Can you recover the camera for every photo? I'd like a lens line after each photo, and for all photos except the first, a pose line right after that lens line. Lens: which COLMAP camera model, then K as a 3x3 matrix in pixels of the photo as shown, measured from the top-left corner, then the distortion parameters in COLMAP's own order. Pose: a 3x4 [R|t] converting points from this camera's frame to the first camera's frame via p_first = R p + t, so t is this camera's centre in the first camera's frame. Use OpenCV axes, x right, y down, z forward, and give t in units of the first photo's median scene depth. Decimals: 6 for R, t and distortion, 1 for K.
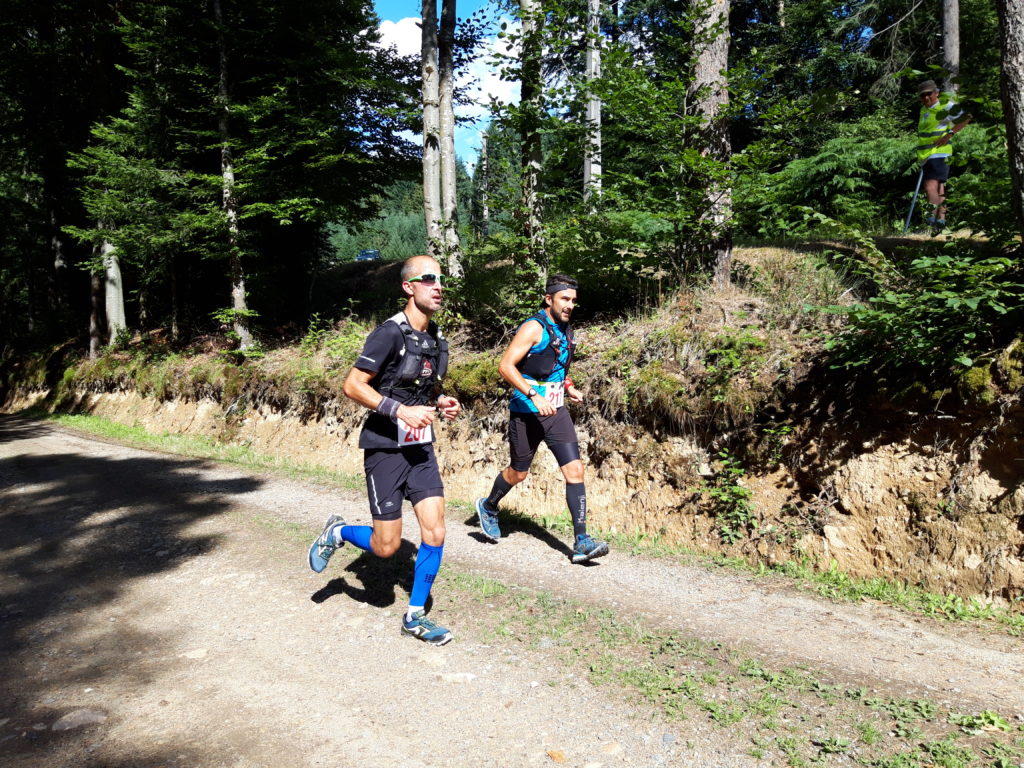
lens RADIAL K [[788.5, 0, 515.1], [0, 788.5, 392.5], [0, 0, 1]] dist [0.082515, -0.162210]
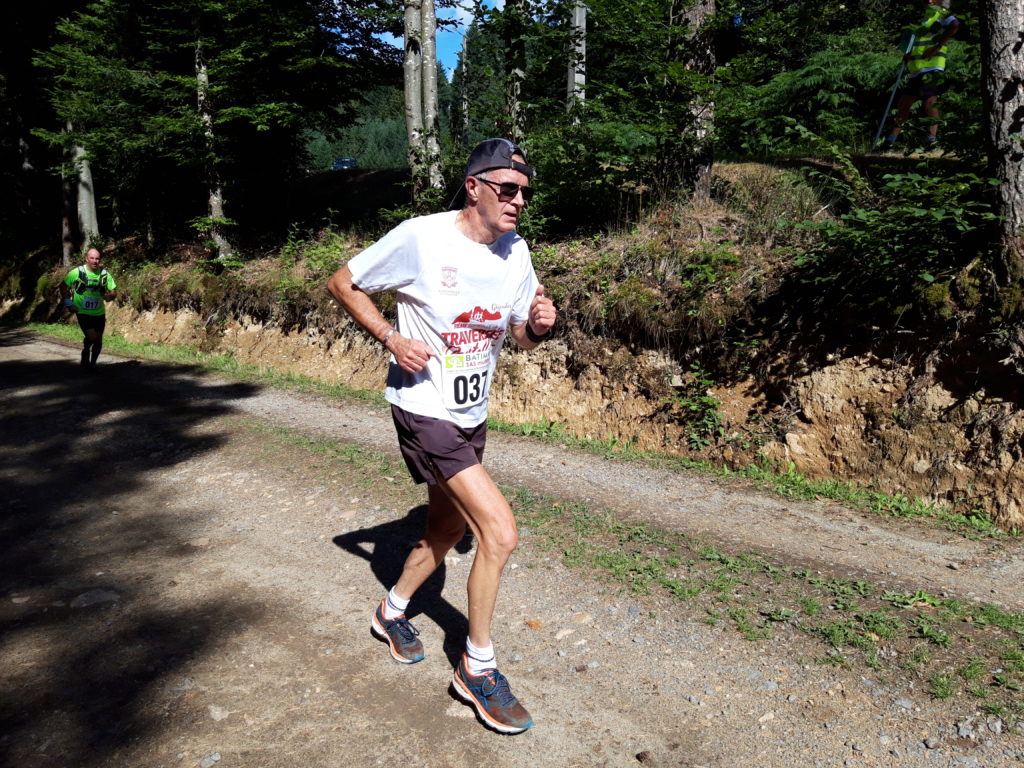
lens RADIAL K [[787.3, 0, 513.7], [0, 787.3, 392.6], [0, 0, 1]] dist [0.089148, -0.173873]
pose [[0.999578, 0.010525, 0.027070, -0.003723], [-0.013329, 0.994322, 0.105573, 0.004357], [-0.025806, -0.105889, 0.994043, -0.028657]]
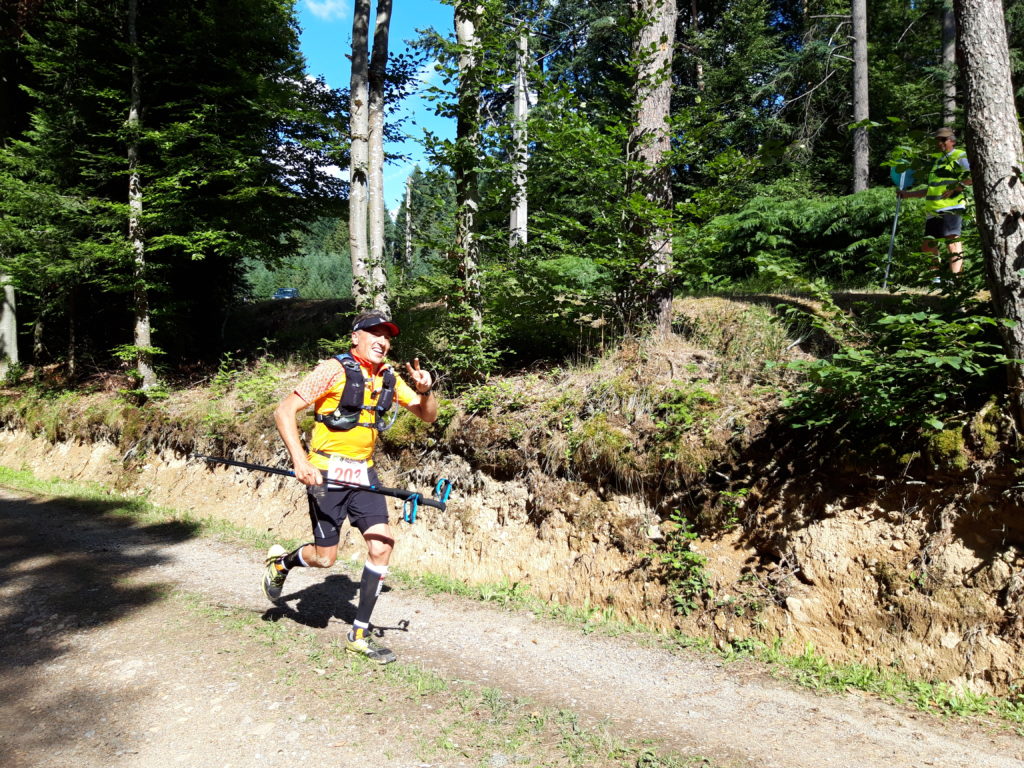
lens RADIAL K [[784.9, 0, 511.0], [0, 784.9, 389.0], [0, 0, 1]] dist [0.090297, -0.174215]
pose [[0.994875, 0.022123, 0.098662, -0.018564], [-0.016160, 0.998017, -0.060833, -0.009471], [-0.099812, 0.058927, 0.993260, 0.072789]]
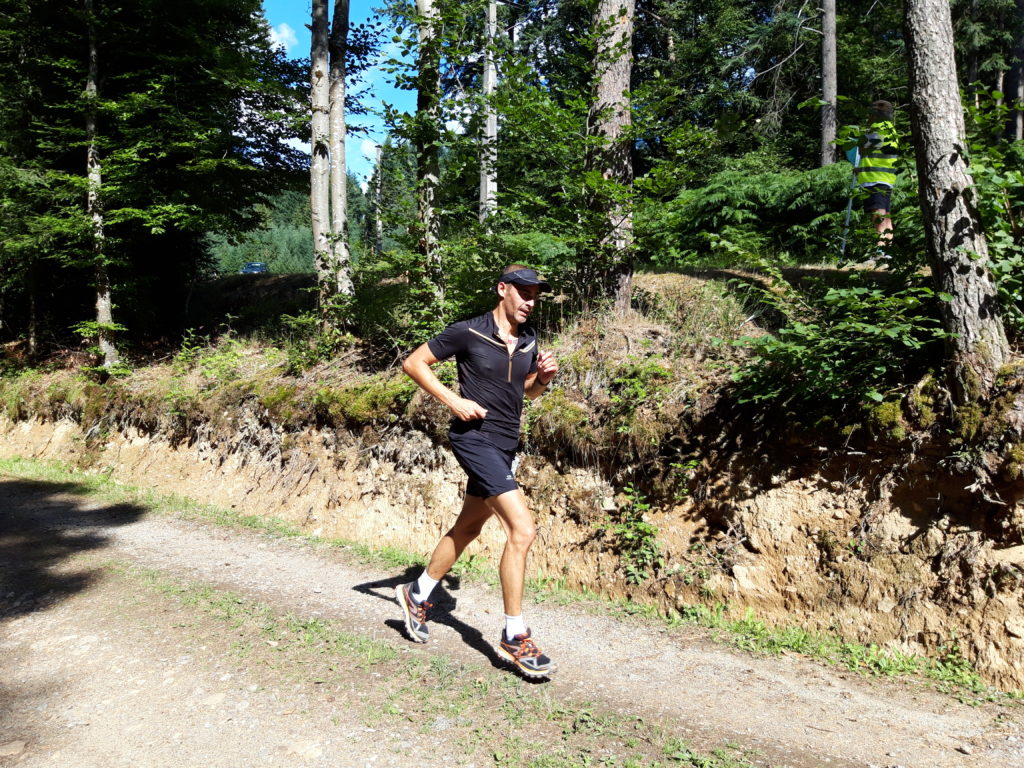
lens RADIAL K [[786.1, 0, 512.3], [0, 786.1, 393.1], [0, 0, 1]] dist [0.089025, -0.175888]
pose [[0.991178, 0.012041, 0.131988, -0.001558], [-0.008892, 0.999662, -0.024421, -0.009727], [-0.132237, 0.023032, 0.990950, 0.062349]]
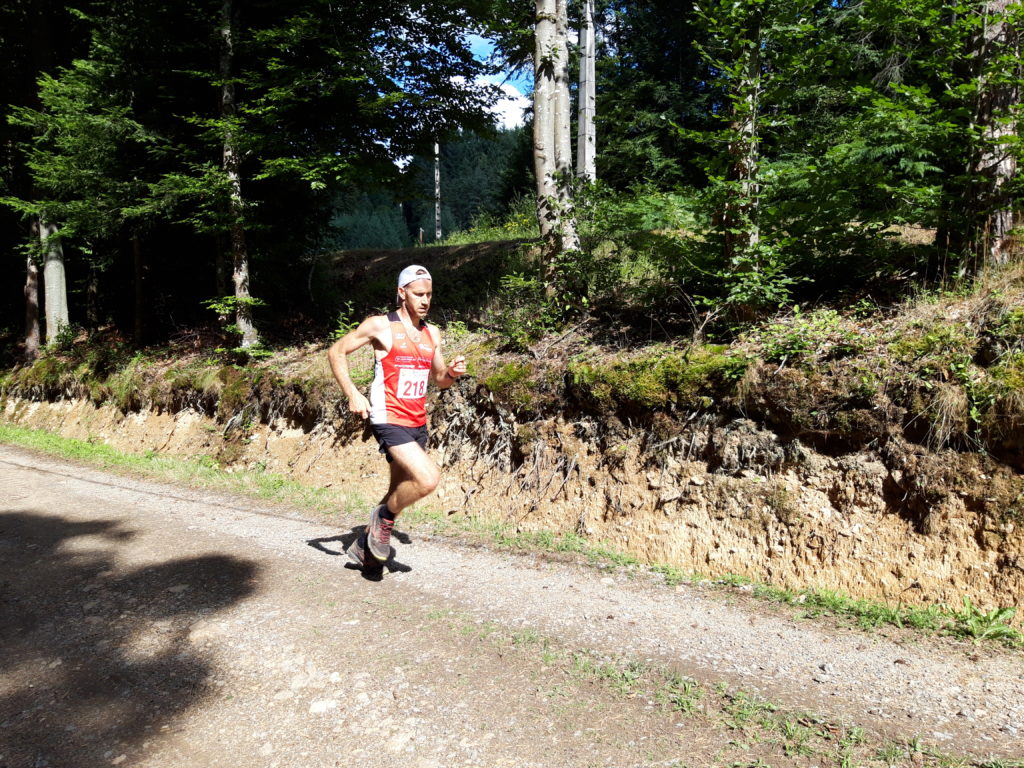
lens RADIAL K [[787.4, 0, 495.7], [0, 787.4, 391.7], [0, 0, 1]] dist [0.077977, -0.149687]
pose [[0.997002, 0.000905, 0.077377, -0.280398], [-0.000130, 0.999950, -0.010019, -0.003184], [-0.077382, 0.009979, 0.996952, 0.339251]]
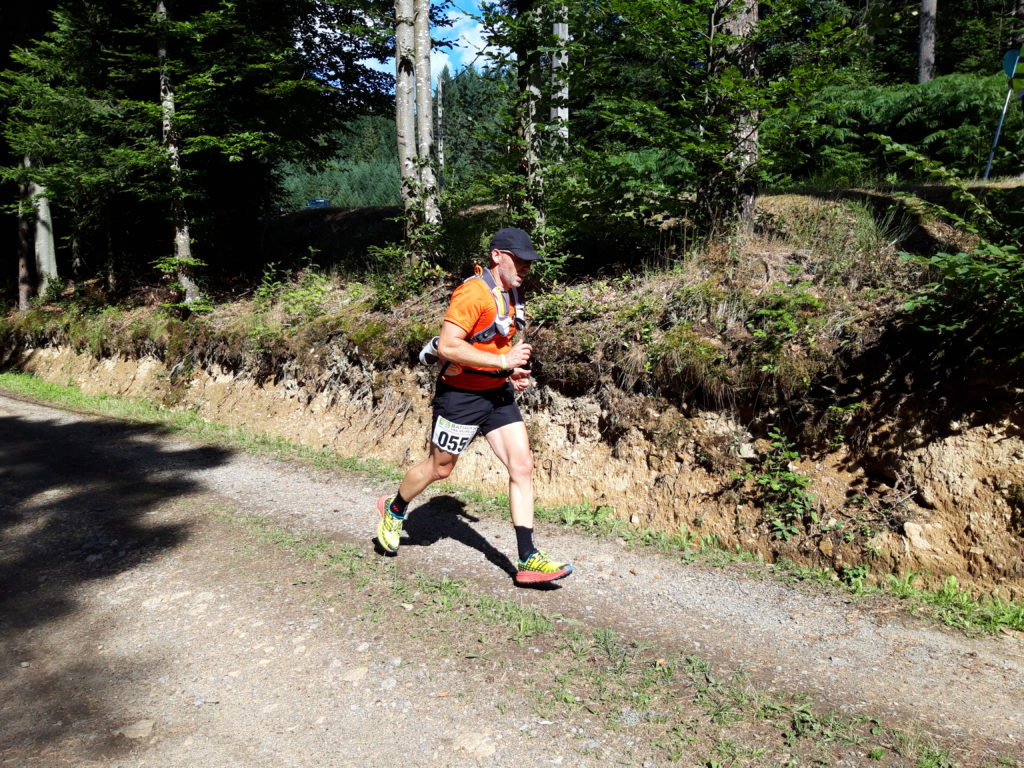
lens RADIAL K [[782.1, 0, 513.3], [0, 782.1, 394.7], [0, 0, 1]] dist [0.078903, -0.152161]
pose [[0.998099, 0.002996, 0.061559, -0.053230], [-0.006636, 0.998235, 0.059011, -0.009810], [-0.061273, -0.059308, 0.996357, 0.143942]]
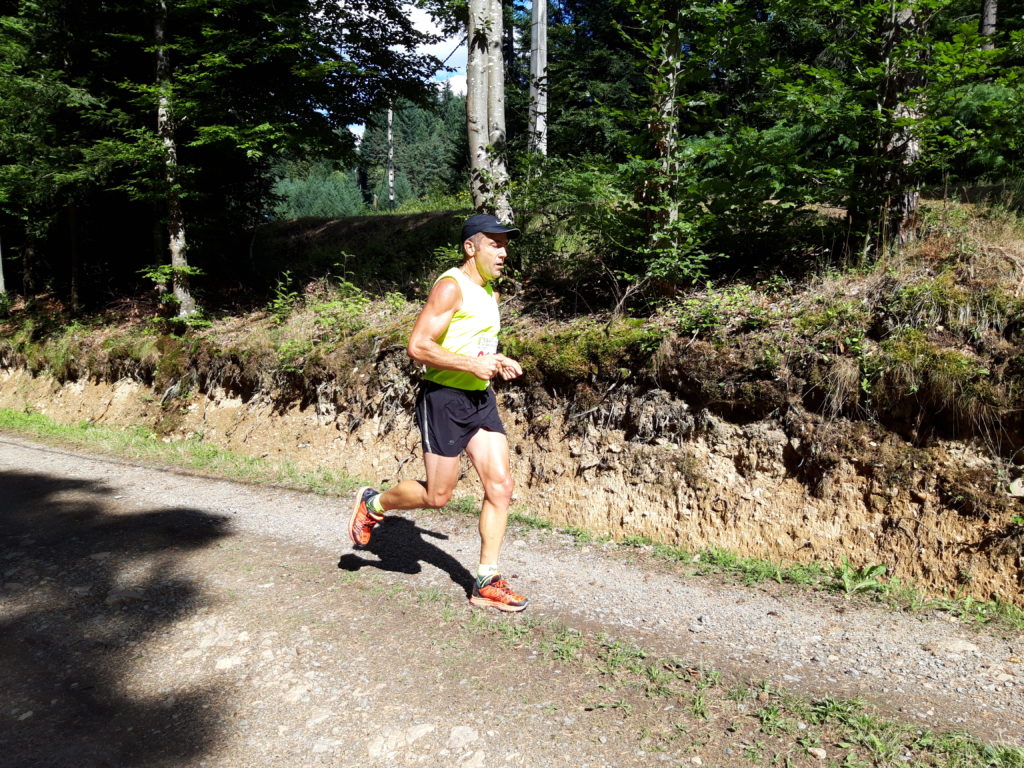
lens RADIAL K [[788.1, 0, 497.1], [0, 788.1, 390.7], [0, 0, 1]] dist [0.080668, -0.160098]
pose [[0.991324, -0.000800, 0.131436, -0.250083], [-0.002643, 0.999658, 0.026015, -0.003735], [-0.131412, -0.026137, 0.990983, 0.315005]]
